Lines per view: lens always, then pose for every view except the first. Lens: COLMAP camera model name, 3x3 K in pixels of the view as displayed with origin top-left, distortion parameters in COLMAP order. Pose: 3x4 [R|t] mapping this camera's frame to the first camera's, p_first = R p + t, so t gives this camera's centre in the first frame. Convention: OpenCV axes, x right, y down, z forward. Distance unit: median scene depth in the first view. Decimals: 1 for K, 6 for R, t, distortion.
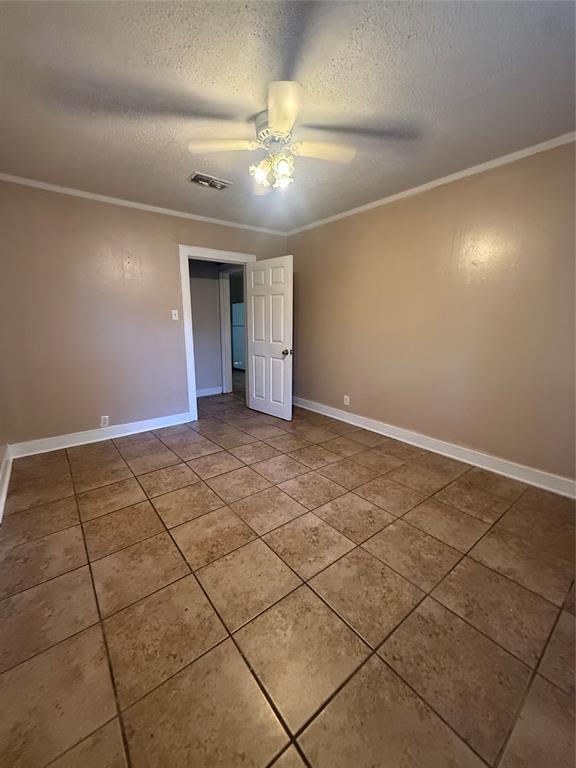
lens RADIAL K [[306.9, 0, 288.0], [0, 306.9, 384.0], [0, 0, 1]] dist [0.000486, -0.000019]
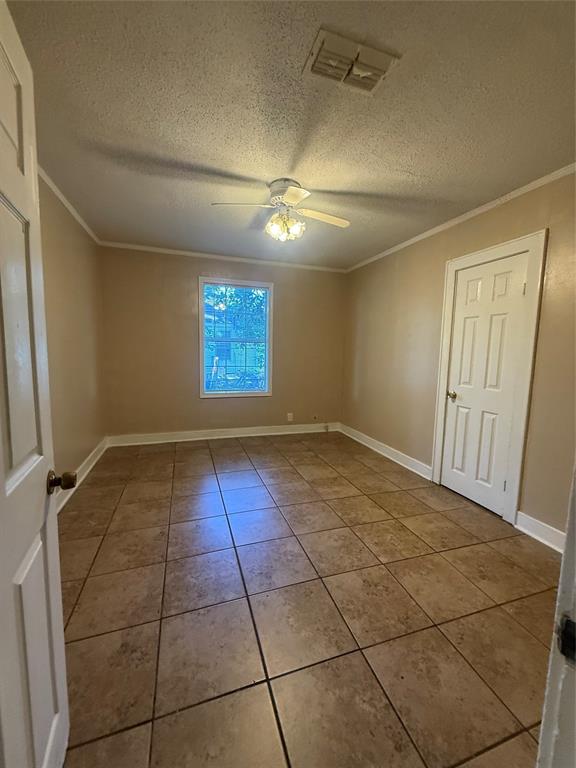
lens RADIAL K [[306.9, 0, 288.0], [0, 306.9, 384.0], [0, 0, 1]] dist [0.000486, -0.000019]
pose [[-0.940480, -0.063011, 0.333956, -0.413397], [0.044348, 0.951504, 0.304422, -0.394345], [-0.336942, 0.301113, -0.892077, 1.866573]]
